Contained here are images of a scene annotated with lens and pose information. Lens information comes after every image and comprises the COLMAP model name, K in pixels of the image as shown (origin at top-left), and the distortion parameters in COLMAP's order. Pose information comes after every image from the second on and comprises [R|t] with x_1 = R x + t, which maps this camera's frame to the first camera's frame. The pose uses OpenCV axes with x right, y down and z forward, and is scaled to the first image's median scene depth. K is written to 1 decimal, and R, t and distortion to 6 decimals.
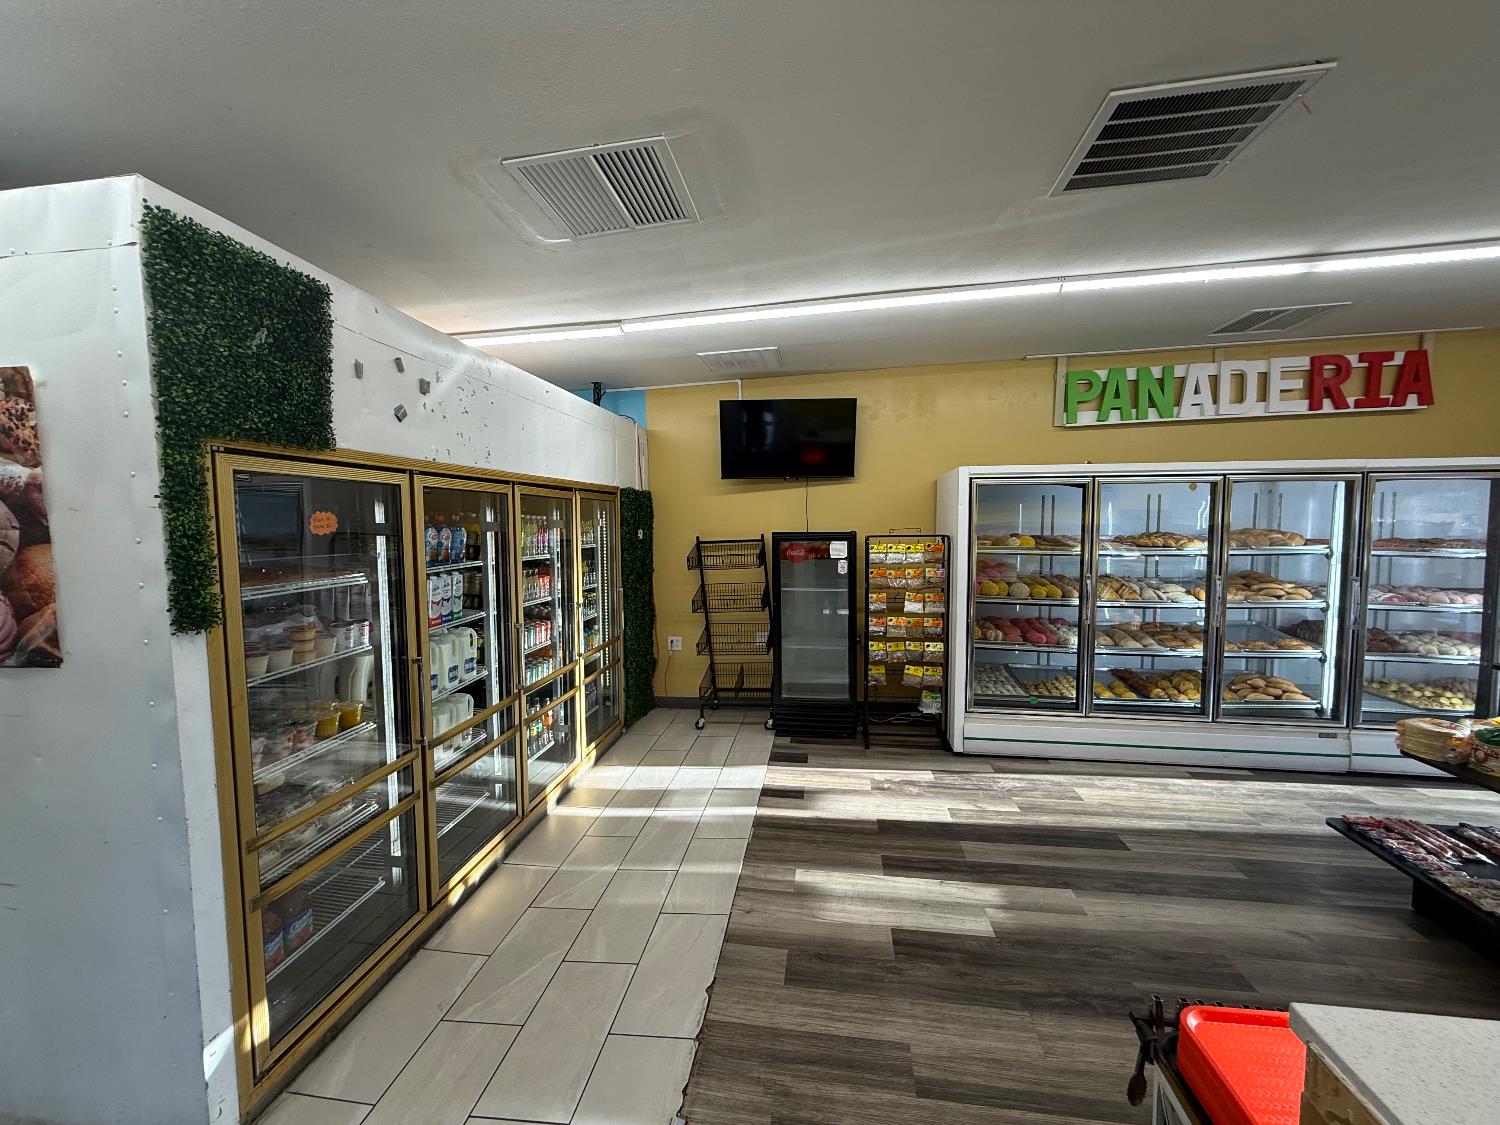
lens RADIAL K [[596.5, 0, 743.3], [0, 596.5, 564.6], [0, 0, 1]] dist [-0.000027, 0.000042]
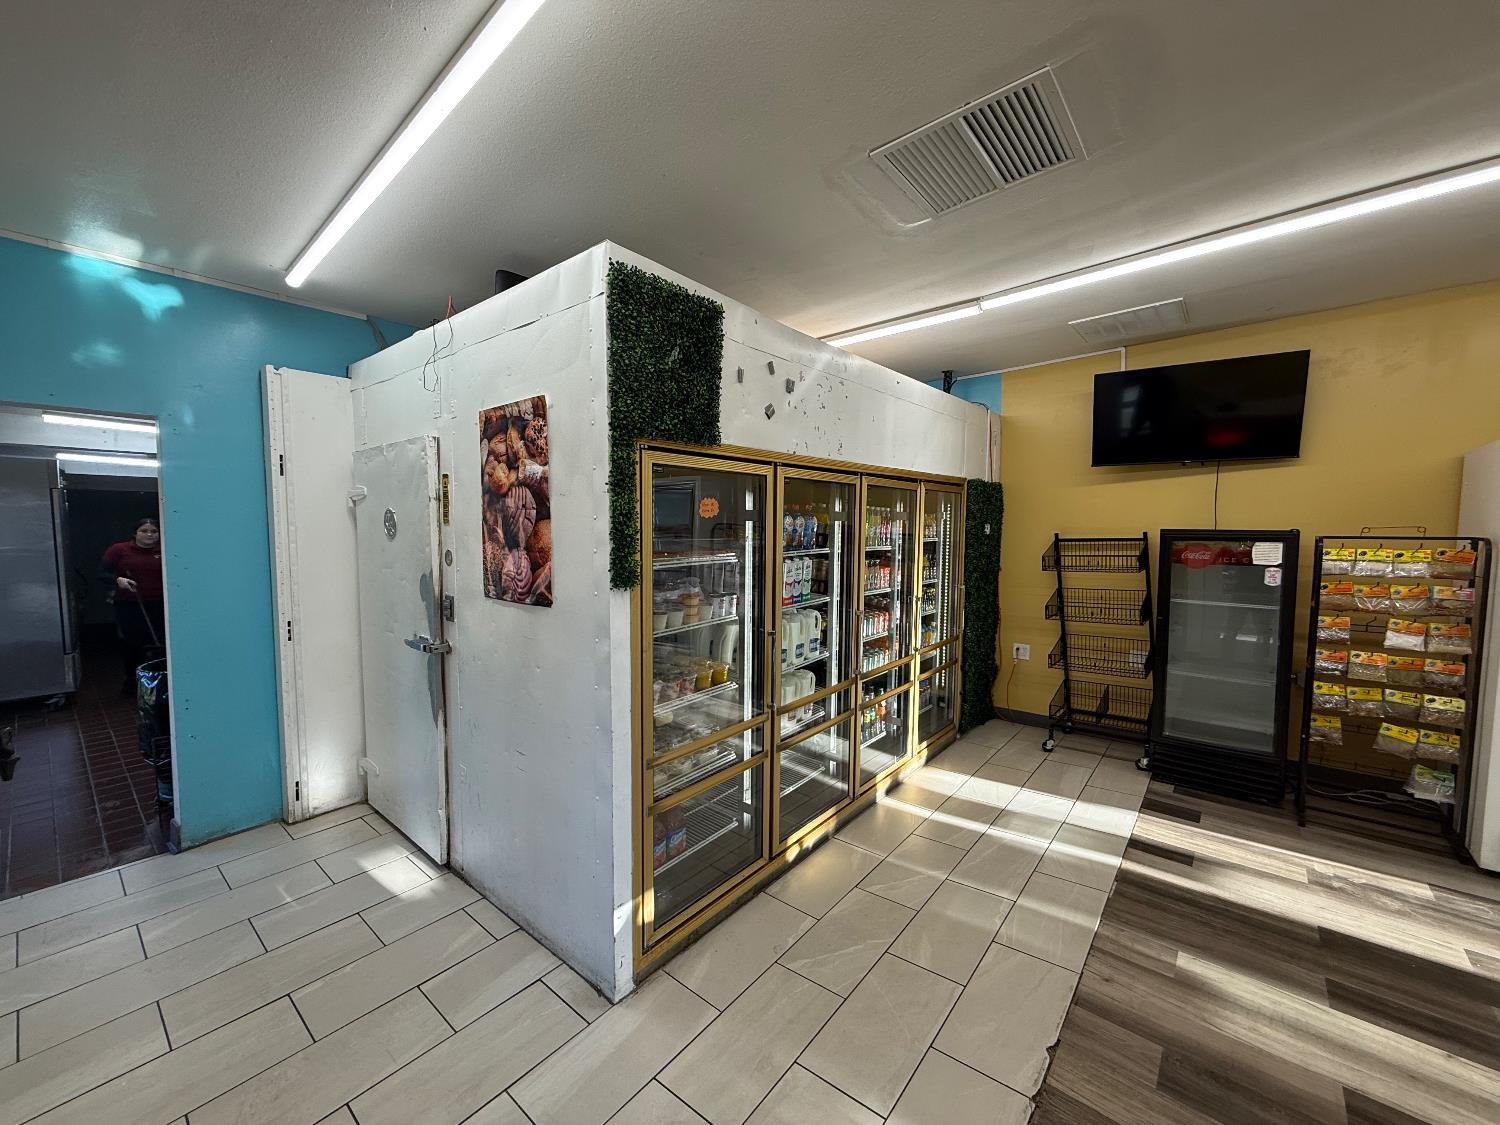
lens RADIAL K [[596.5, 0, 743.3], [0, 596.5, 564.6], [0, 0, 1]] dist [-0.000027, 0.000042]
pose [[0.851517, 0.048459, -0.522084, -0.012733], [-0.048466, 0.998732, 0.013654, 0.014264], [0.522083, 0.013677, 0.852785, 0.015628]]
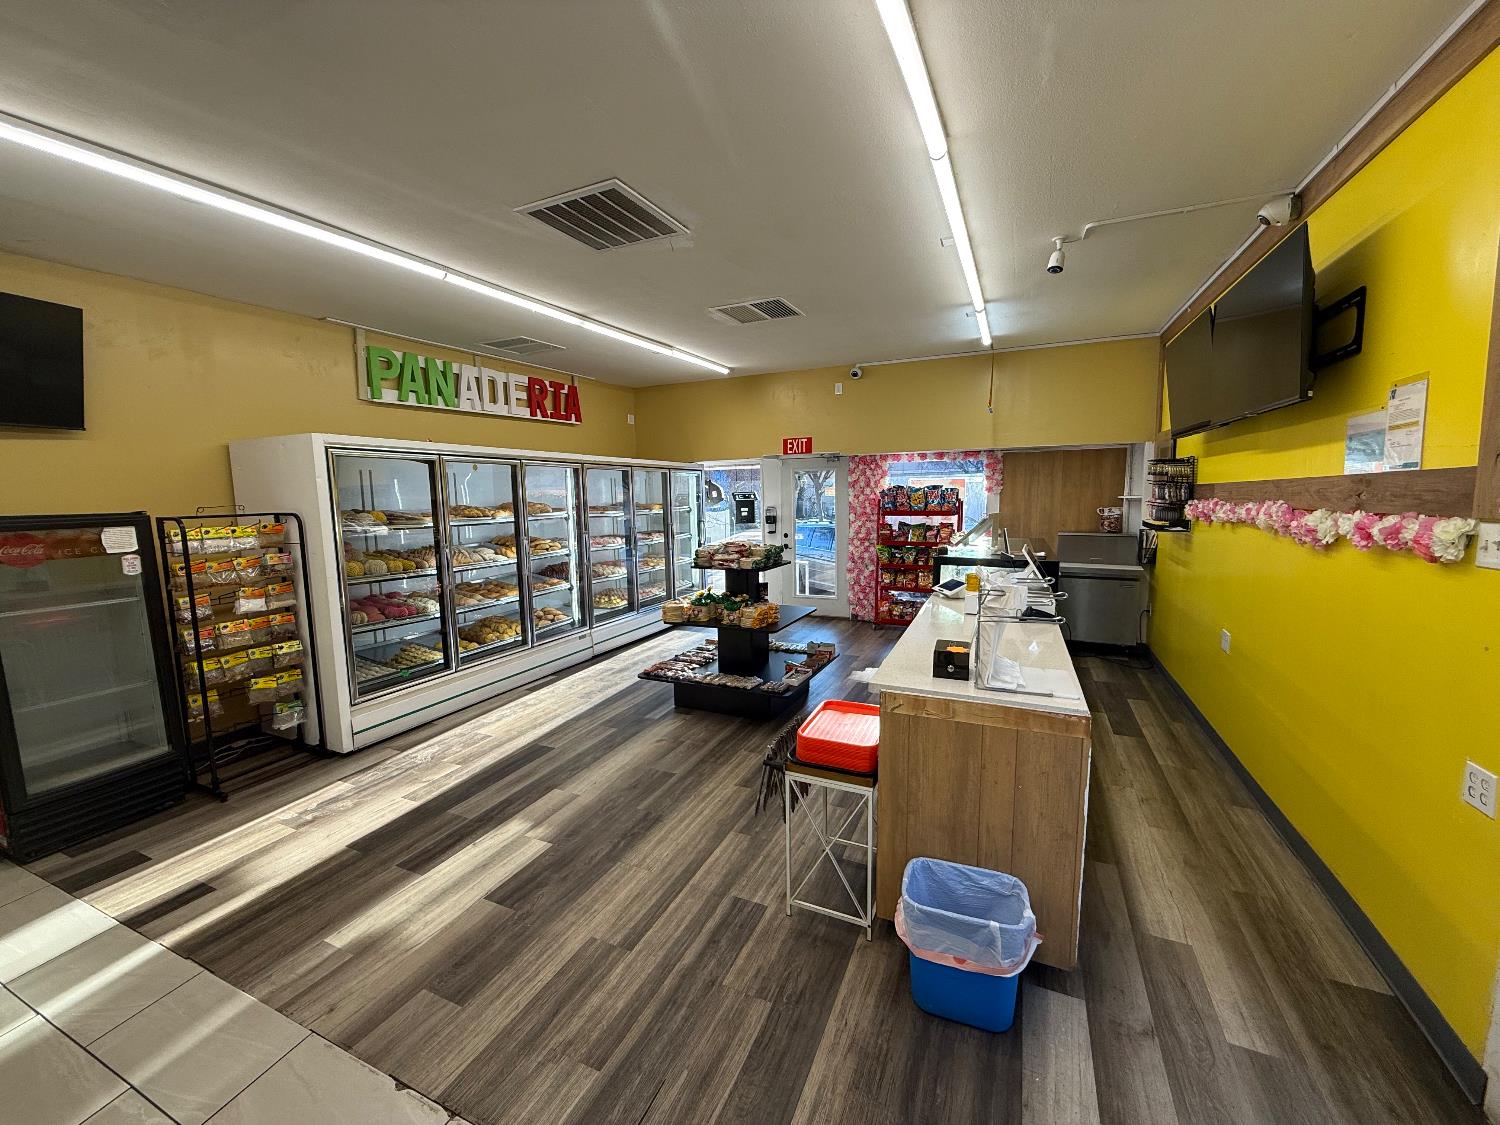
lens RADIAL K [[596.5, 0, 743.3], [0, 596.5, 564.6], [0, 0, 1]] dist [-0.000027, 0.000042]
pose [[0.276490, -0.112332, 0.954429, -0.387678], [0.081258, 0.992321, 0.093252, -0.004437], [-0.957575, 0.051771, 0.283494, 0.197176]]
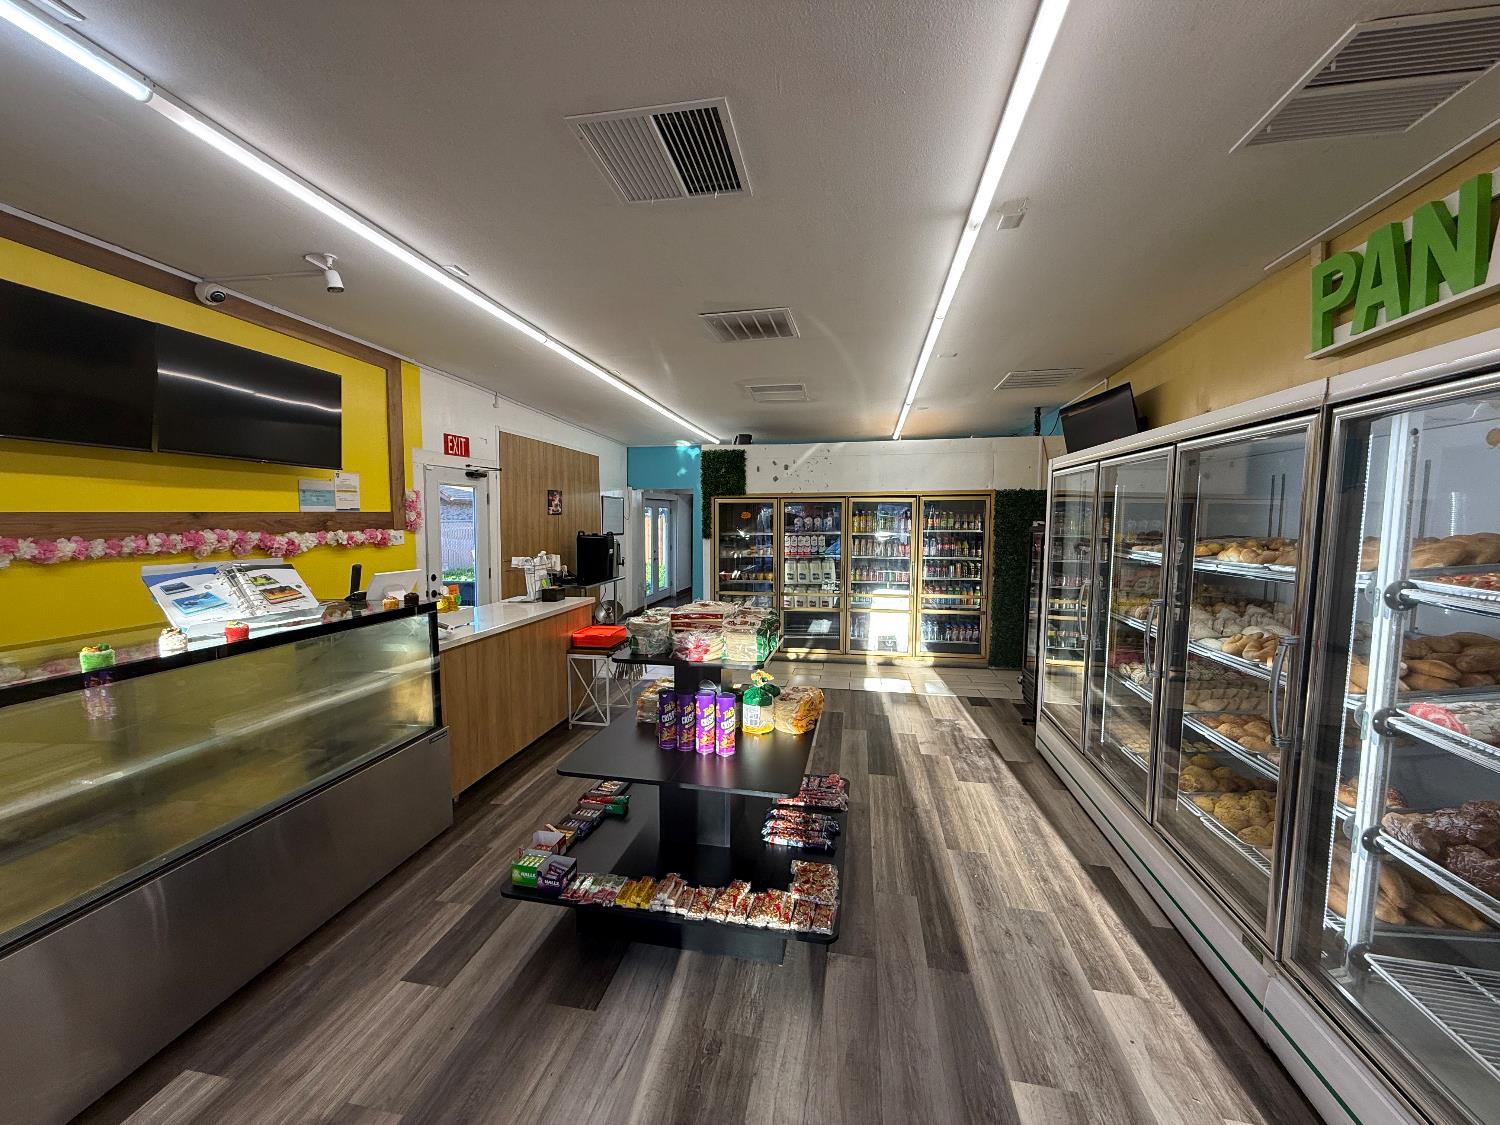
lens RADIAL K [[596.5, 0, 743.3], [0, 596.5, 564.6], [0, 0, 1]] dist [-0.000027, 0.000042]
pose [[-0.034168, 0.081394, -0.996096, 1.693037], [-0.074236, 0.993718, 0.083746, -0.043702], [0.996655, 0.076808, -0.027911, 0.658561]]
